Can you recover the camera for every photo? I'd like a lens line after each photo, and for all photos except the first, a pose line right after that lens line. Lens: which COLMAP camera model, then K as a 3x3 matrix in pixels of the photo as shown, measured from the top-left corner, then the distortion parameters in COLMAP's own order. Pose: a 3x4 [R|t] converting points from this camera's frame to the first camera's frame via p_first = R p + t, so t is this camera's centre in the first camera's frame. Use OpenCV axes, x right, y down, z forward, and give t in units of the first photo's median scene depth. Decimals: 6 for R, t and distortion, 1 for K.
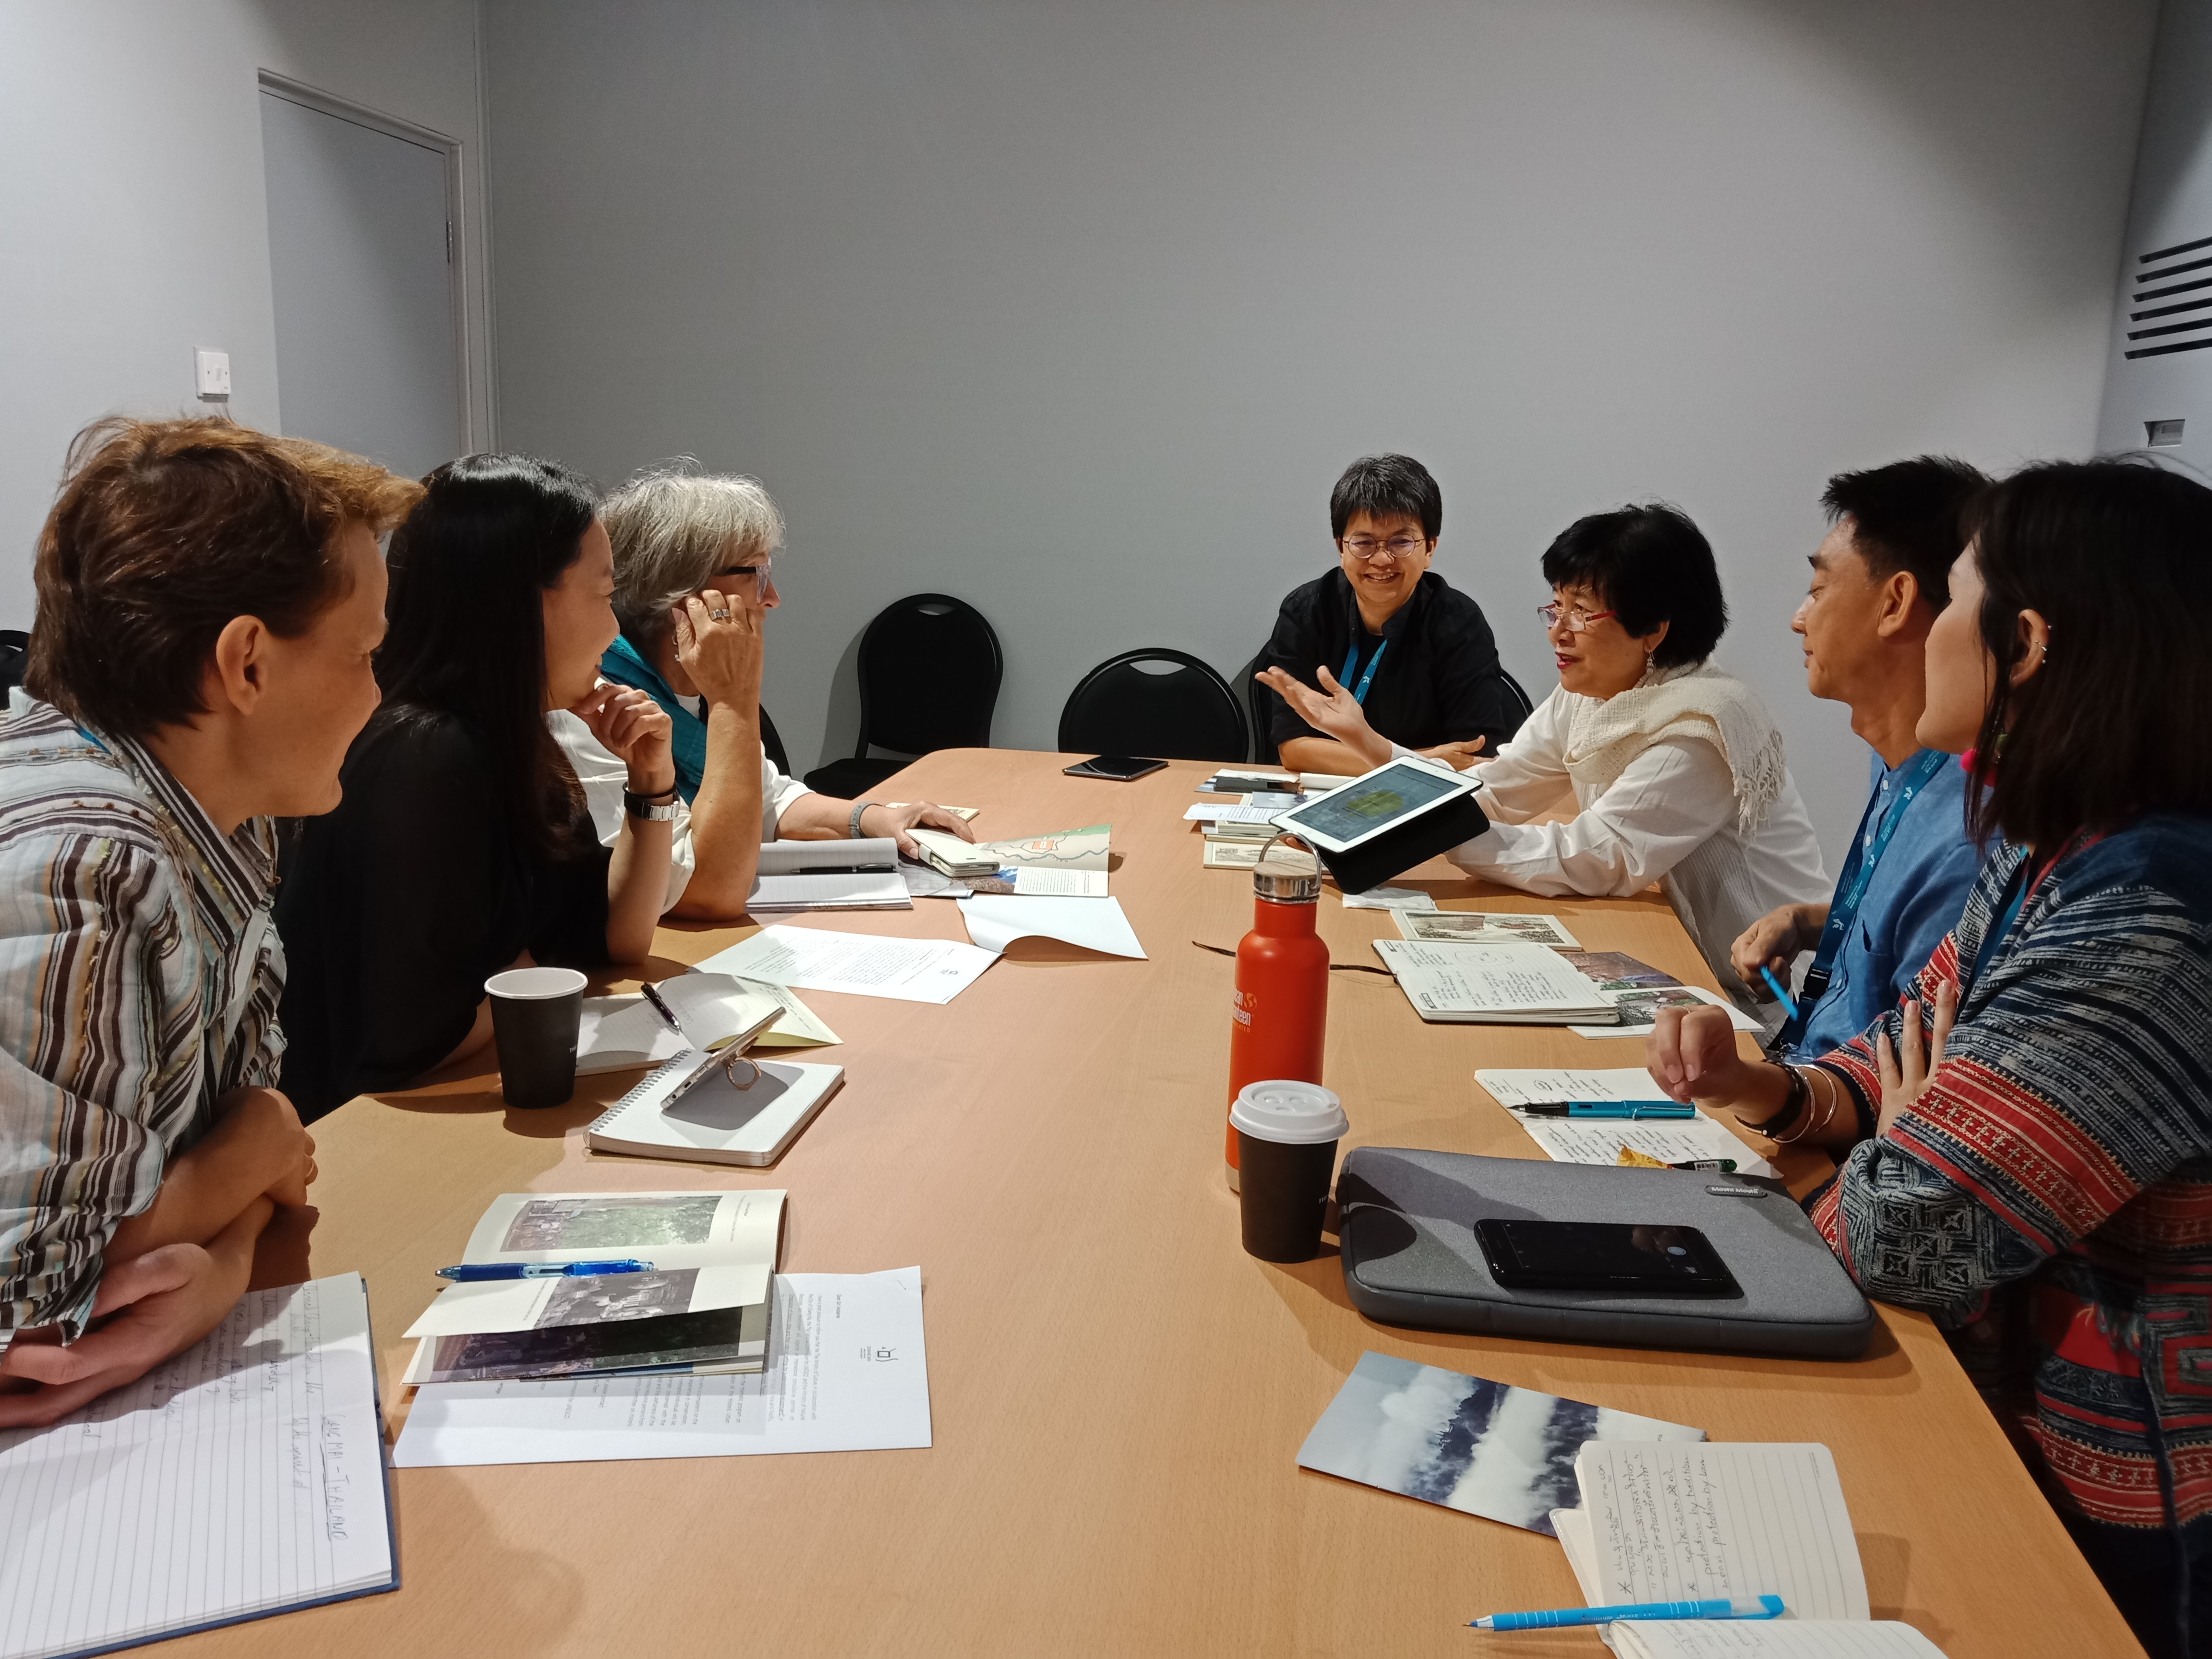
lens RADIAL K [[1740.8, 0, 1103.6], [0, 1740.8, 854.4], [0, 0, 1]] dist [0.051178, -0.124215]
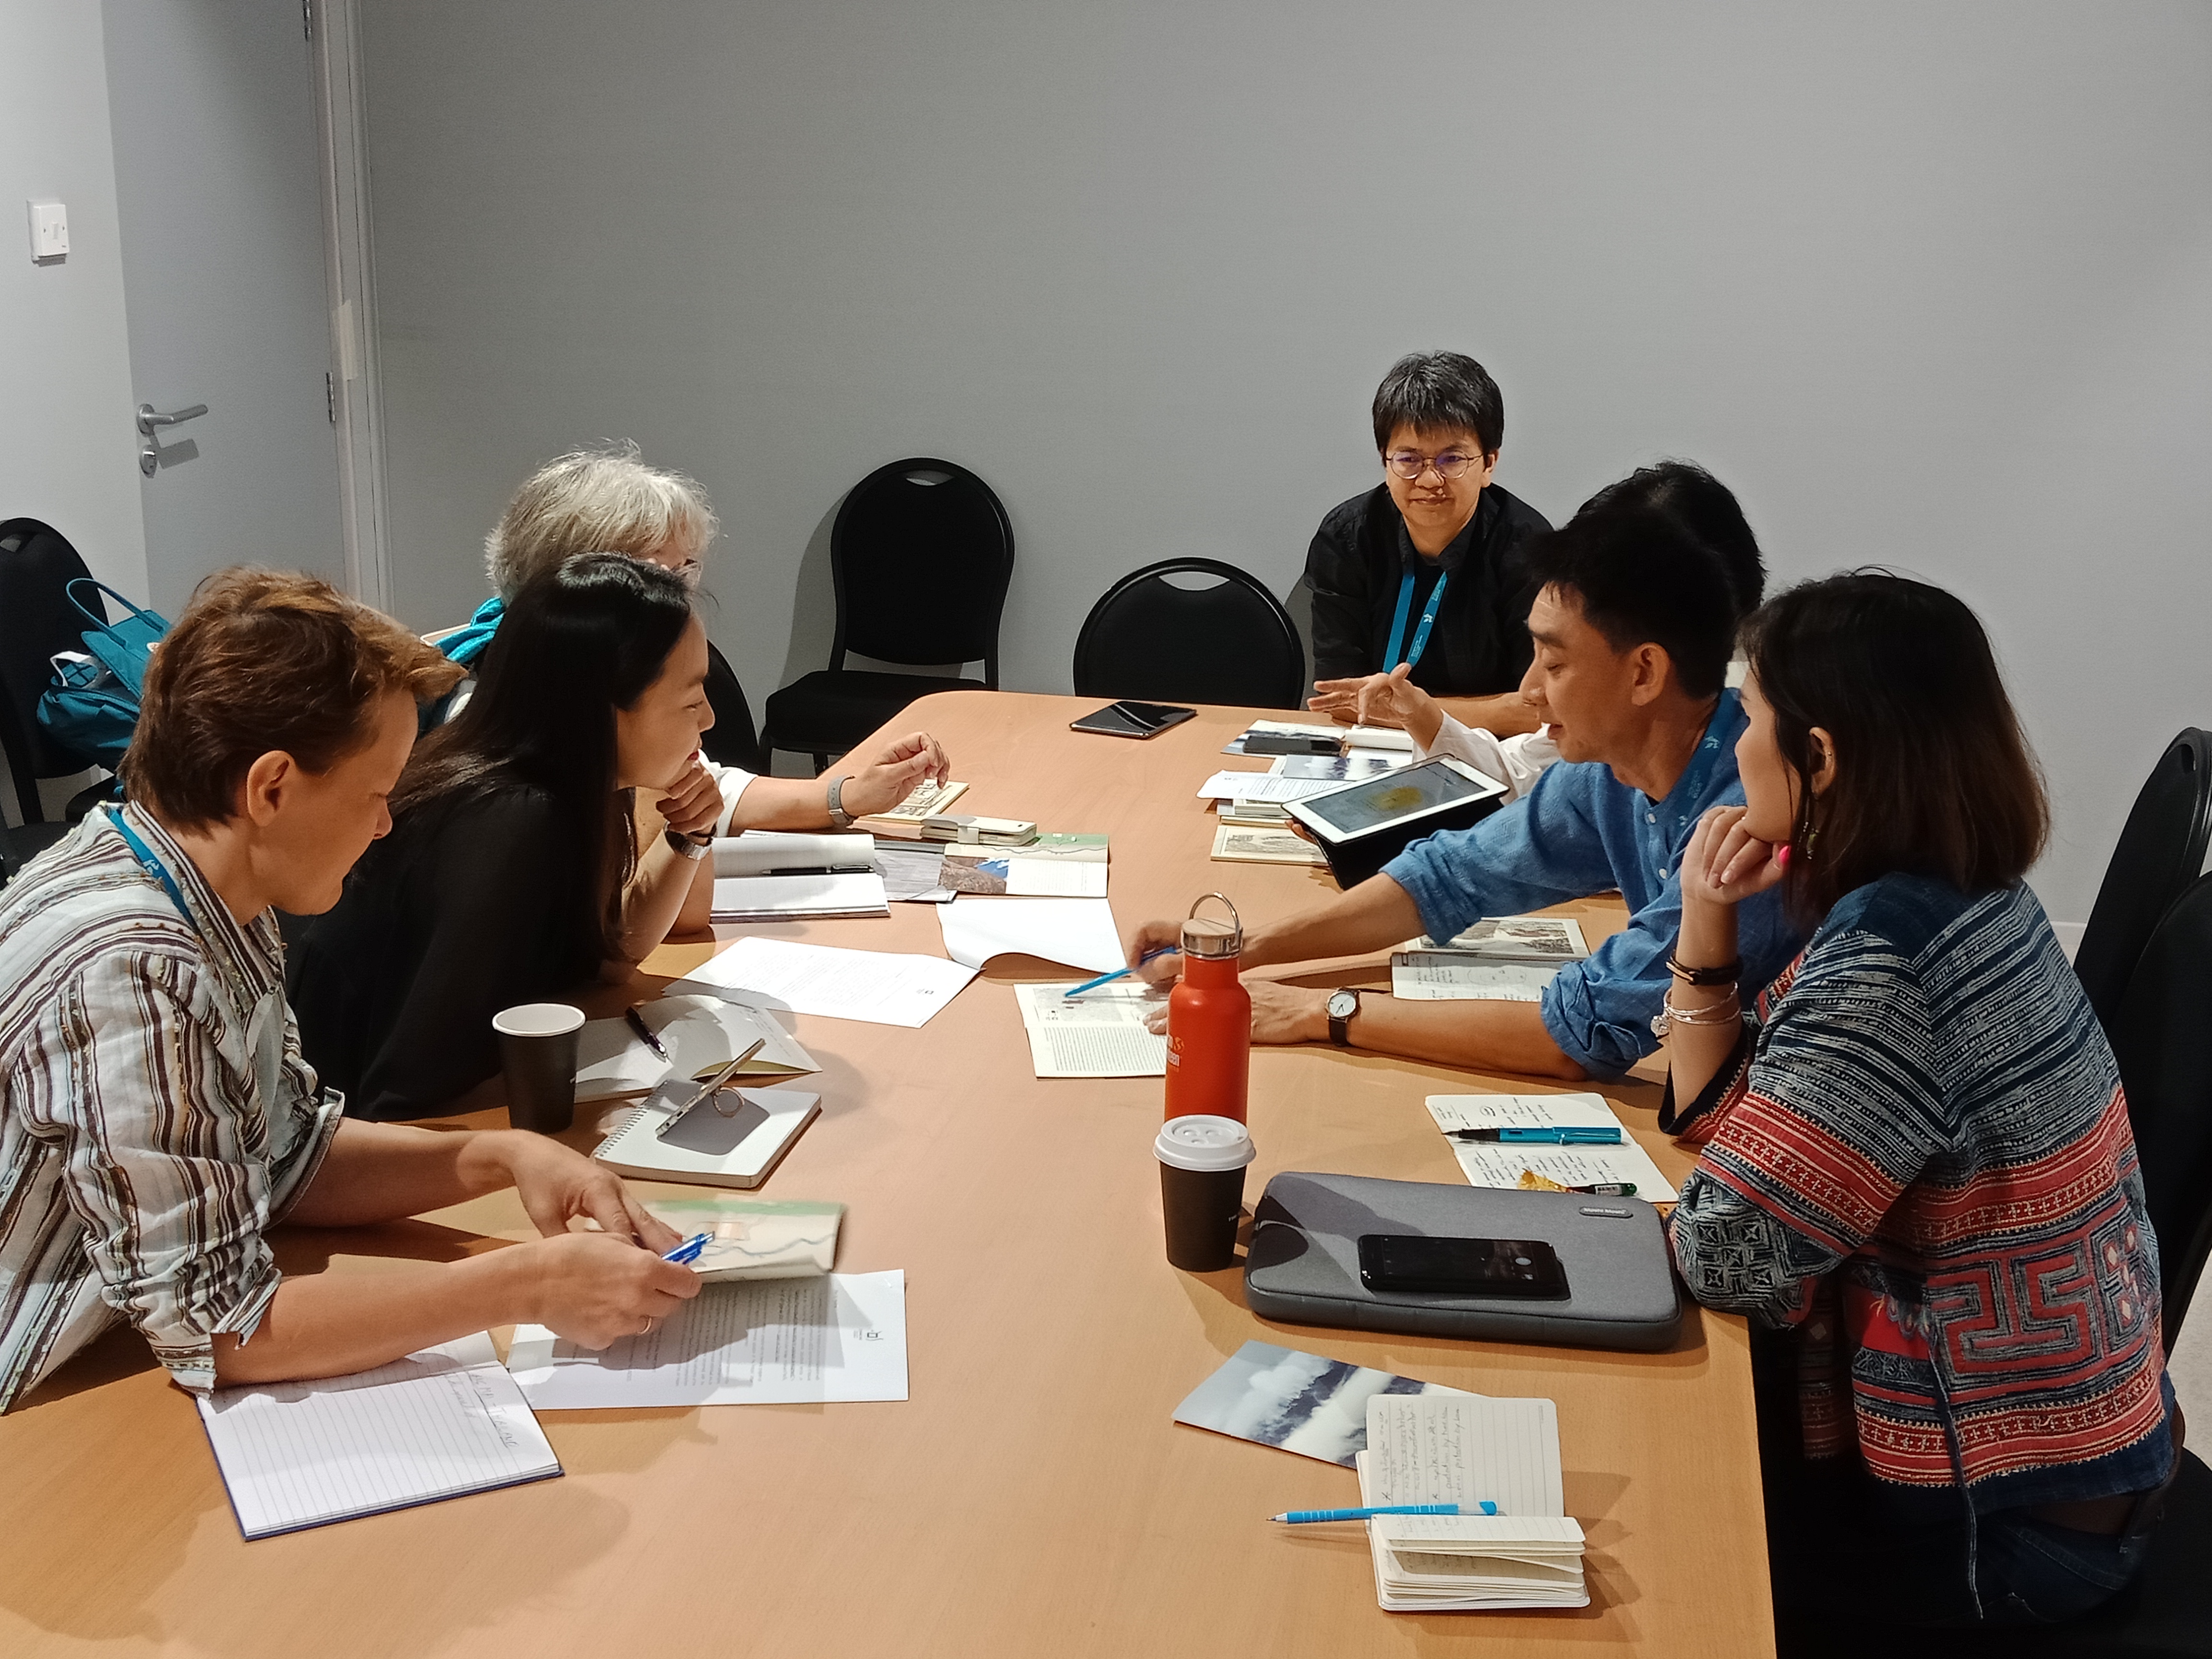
lens RADIAL K [[2615.0, 0, 1116.4], [0, 2615.0, 865.8], [0, 0, 1]] dist [0.169518, -0.527658]
pose [[0.999408, -0.002915, -0.034285, 0.077269], [0.004993, 0.998144, 0.060687, -0.102091], [0.034045, -0.060822, 0.997568, -0.523629]]
